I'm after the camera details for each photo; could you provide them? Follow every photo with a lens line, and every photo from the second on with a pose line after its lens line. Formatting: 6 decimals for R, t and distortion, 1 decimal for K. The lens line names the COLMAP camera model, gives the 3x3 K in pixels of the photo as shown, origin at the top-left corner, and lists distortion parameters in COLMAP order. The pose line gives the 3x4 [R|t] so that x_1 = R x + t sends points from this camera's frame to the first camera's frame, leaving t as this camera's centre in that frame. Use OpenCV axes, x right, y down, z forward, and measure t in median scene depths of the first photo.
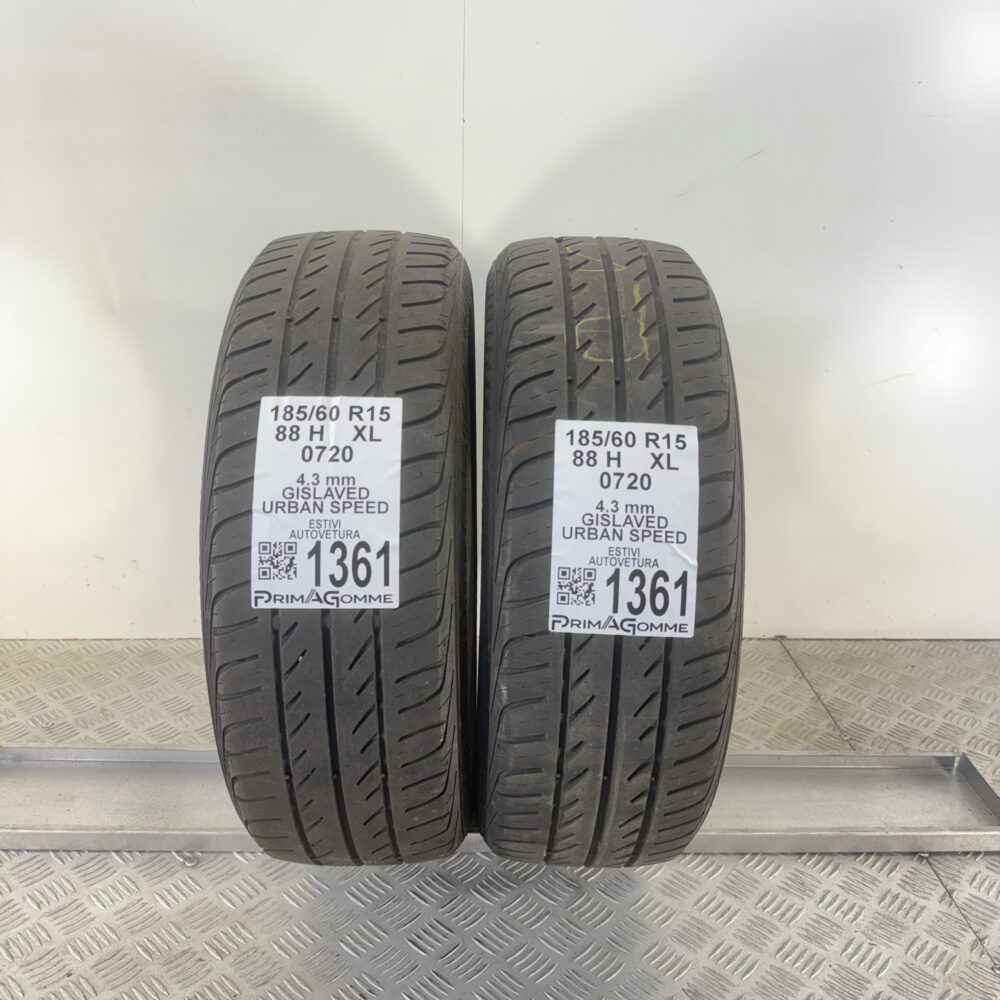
lens RADIAL K [[1004.9, 0, 499.8], [0, 1004.9, 535.4], [0, 0, 1]] dist [0.117193, -0.312425]
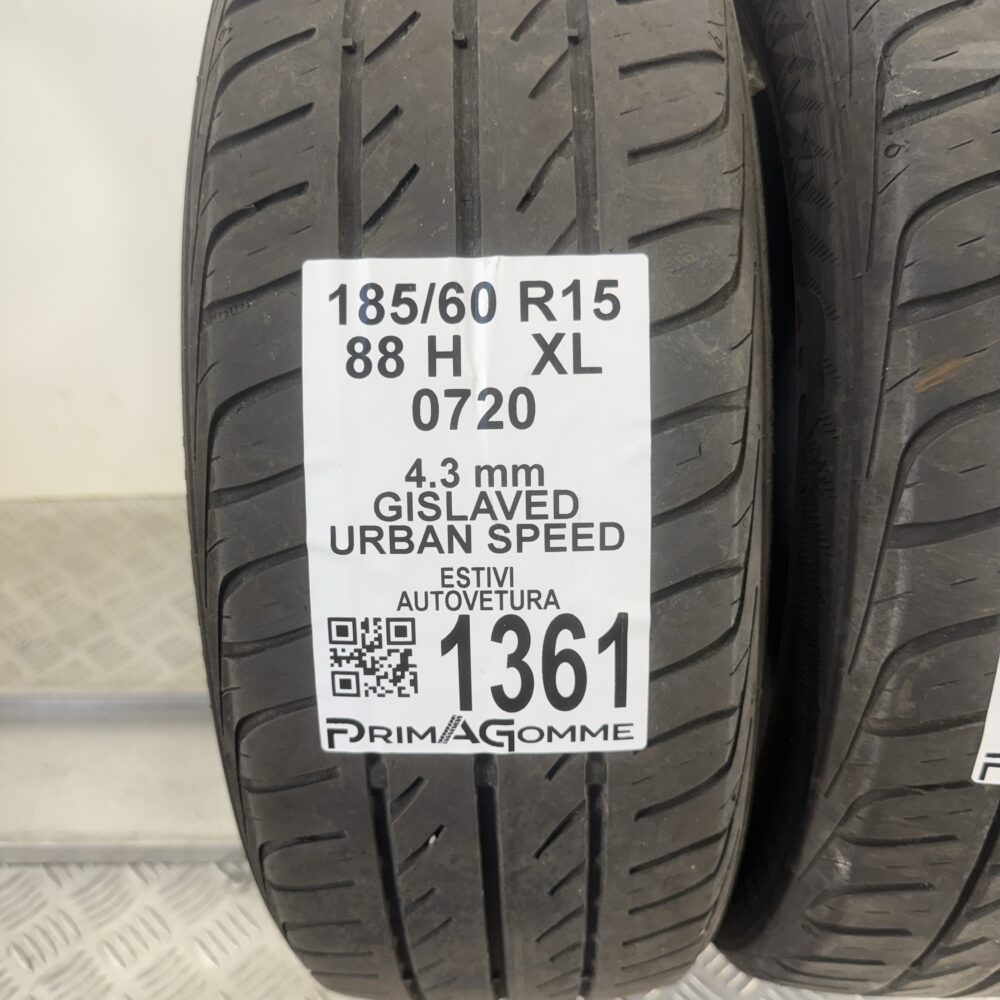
lens RADIAL K [[1004.9, 0, 499.8], [0, 1004.9, 535.4], [0, 0, 1]] dist [0.117193, -0.312425]
pose [[0.999504, -0.022570, -0.021973, -0.152283], [0.027865, 0.958818, 0.282652, -0.147652], [0.014689, -0.283124, 0.958971, 0.587546]]
